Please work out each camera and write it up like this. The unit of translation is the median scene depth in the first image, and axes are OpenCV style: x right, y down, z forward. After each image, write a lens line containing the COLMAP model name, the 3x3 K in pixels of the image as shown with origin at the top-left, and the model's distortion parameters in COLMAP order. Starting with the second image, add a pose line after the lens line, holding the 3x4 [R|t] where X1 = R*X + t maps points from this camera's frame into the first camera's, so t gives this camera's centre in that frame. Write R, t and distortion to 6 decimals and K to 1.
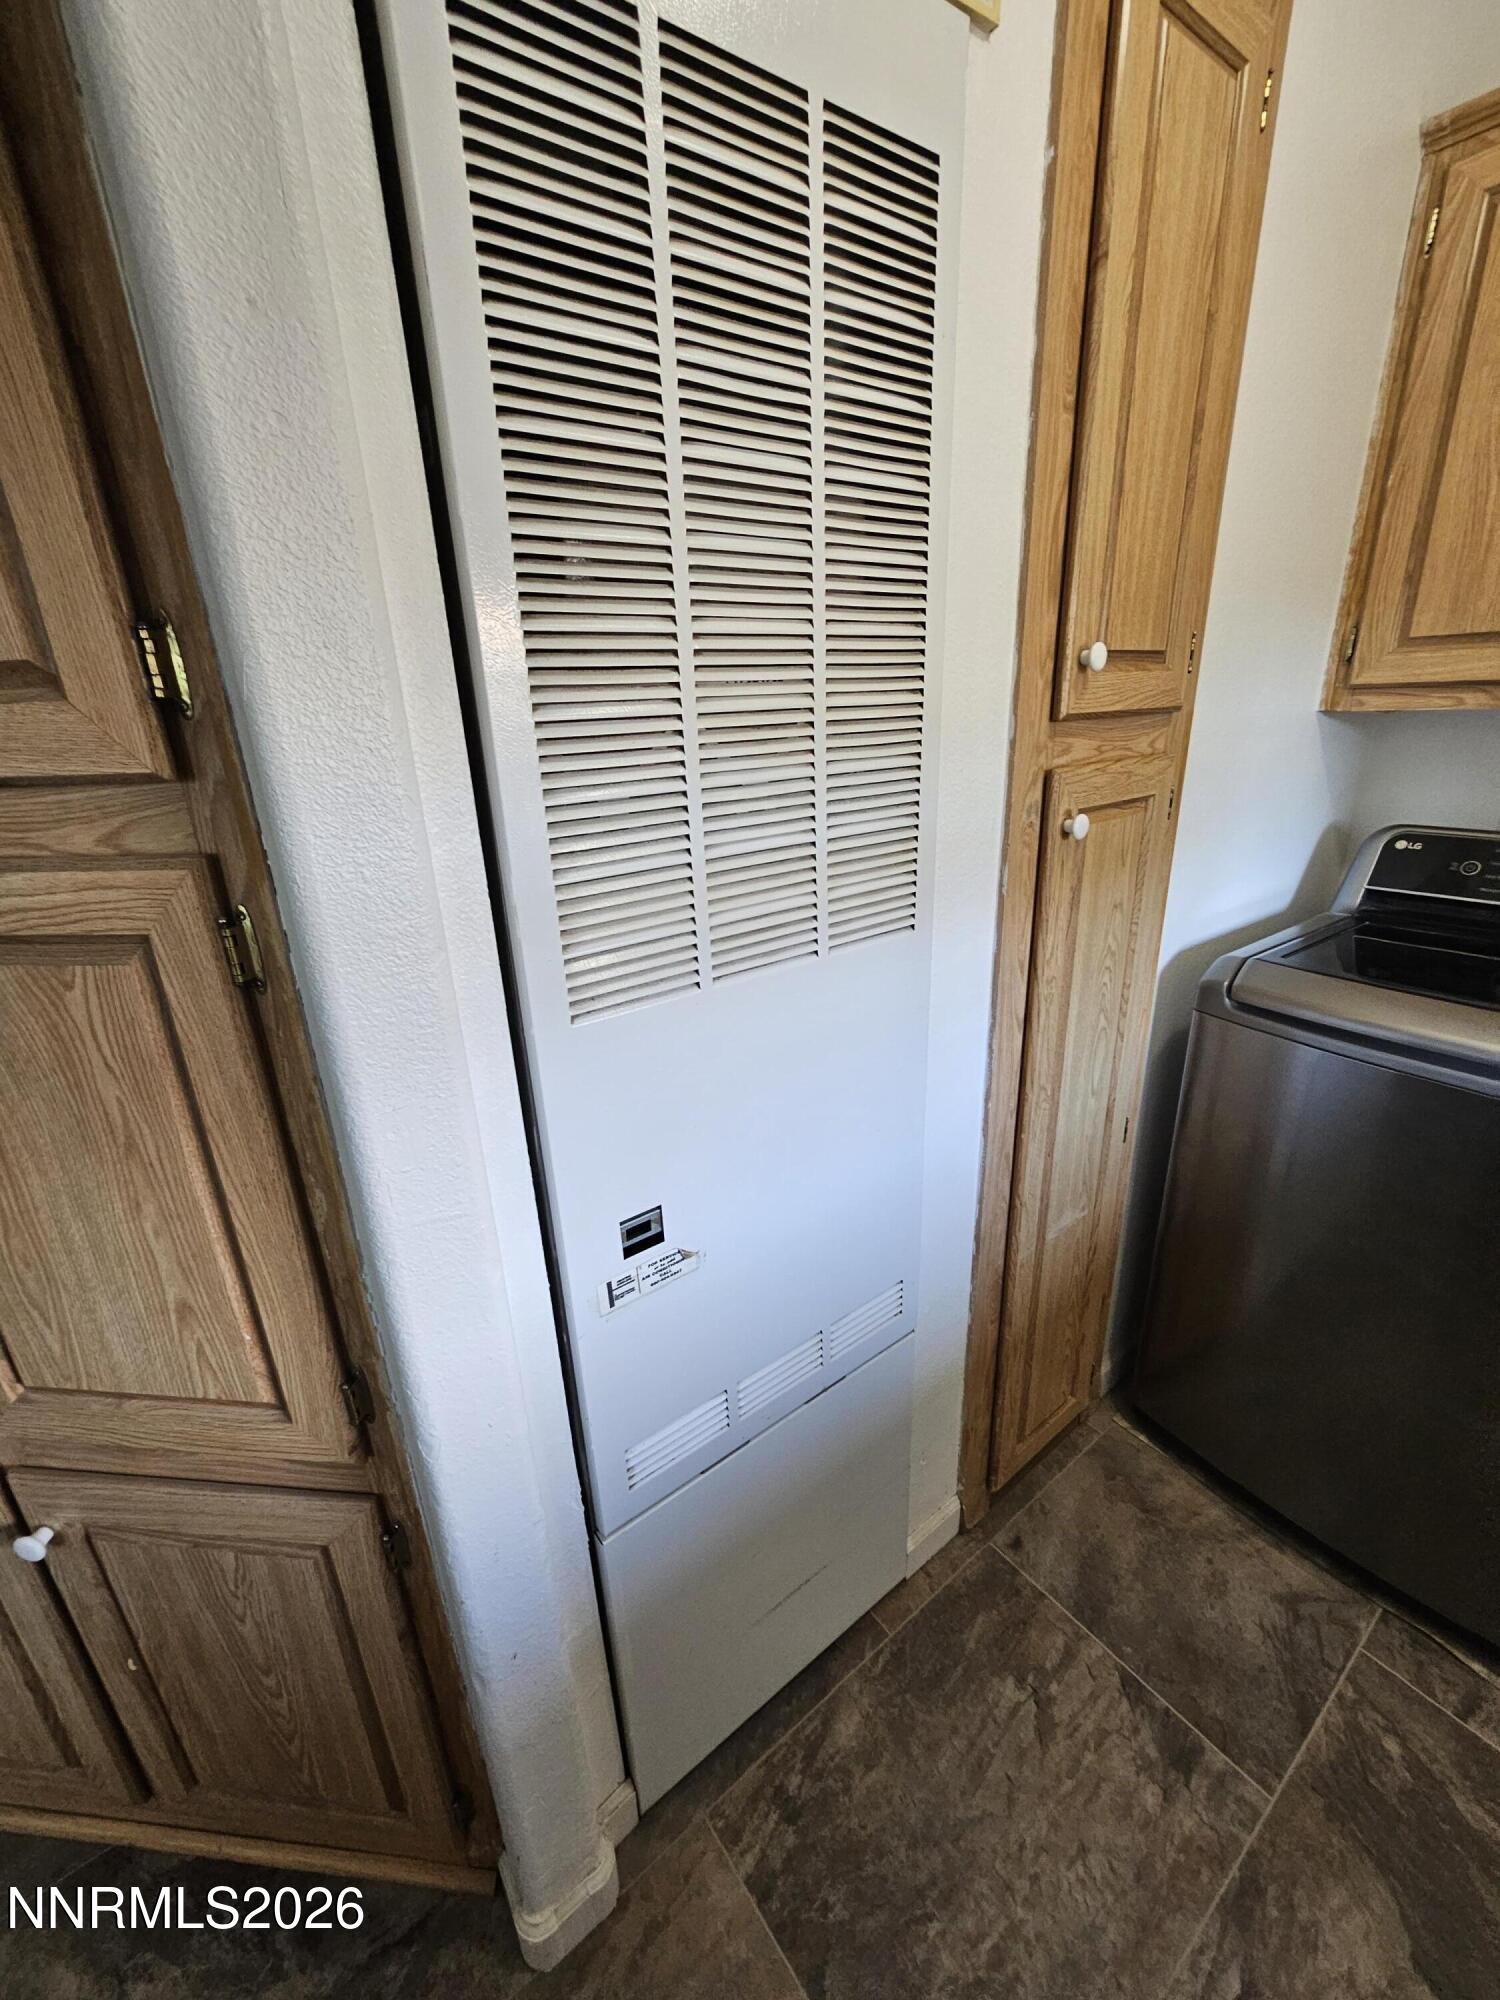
lens RADIAL K [[813.2, 0, 756.6], [0, 813.2, 996.3], [0, 0, 1]] dist [-0.002915, 0.001341]
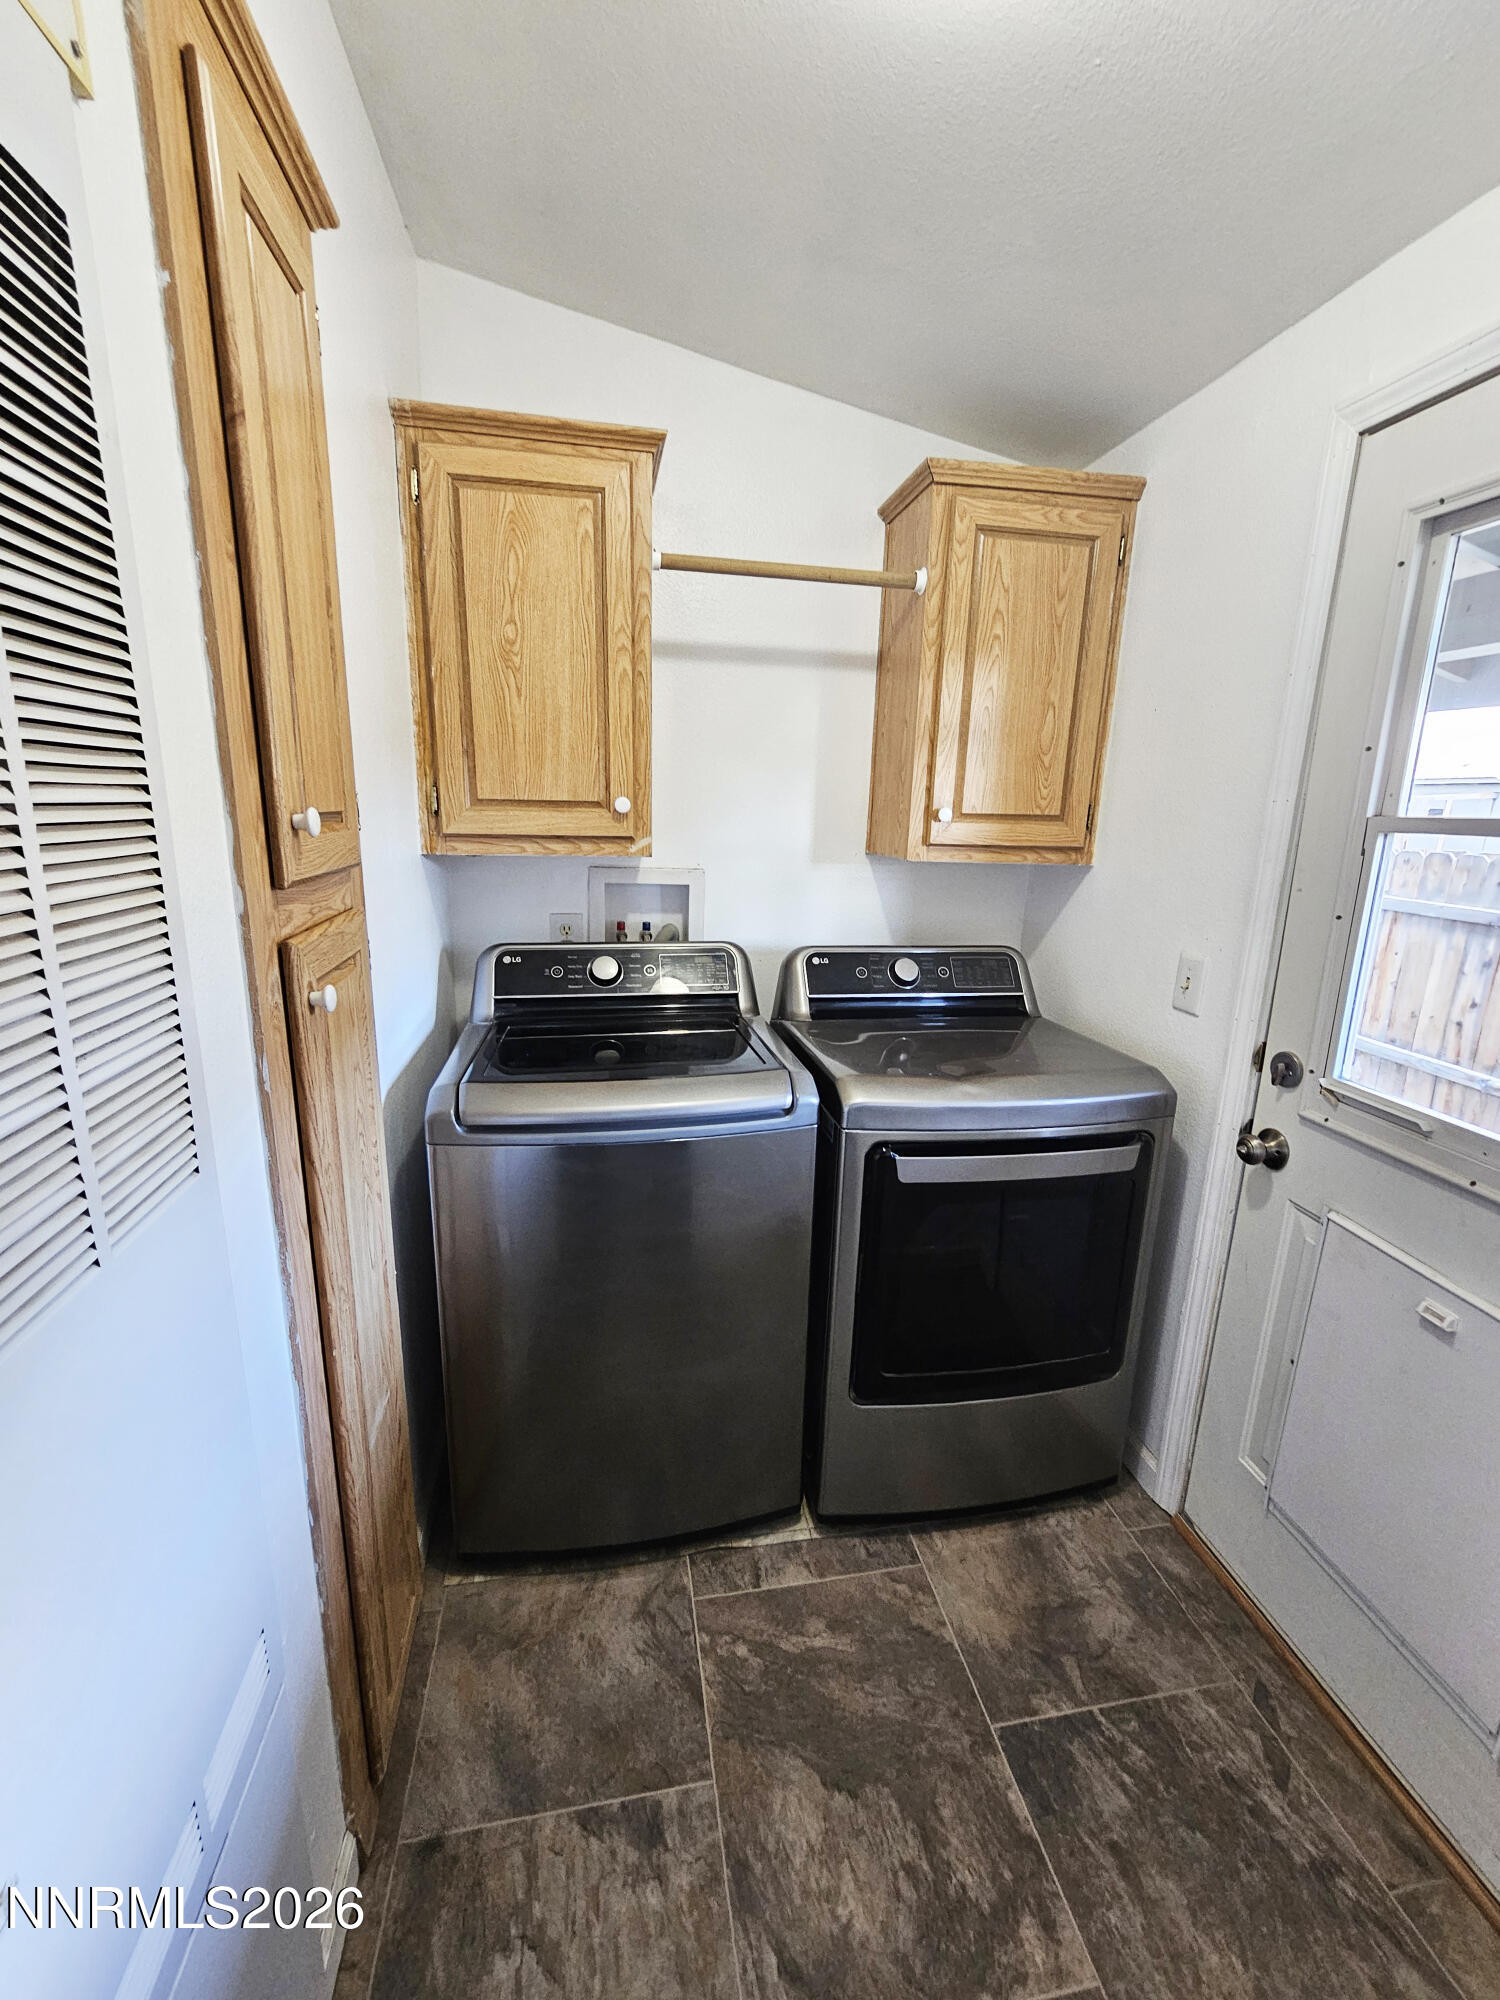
lens RADIAL K [[817.8, 0, 750.0], [0, 817.8, 1000.0], [0, 0, 1]] dist [0.000158, 0.000480]
pose [[0.460401, -0.162176, 0.872772, -0.148651], [0.267507, 0.962815, 0.037793, -0.093106], [-0.846446, 0.216072, 0.486663, 0.125172]]
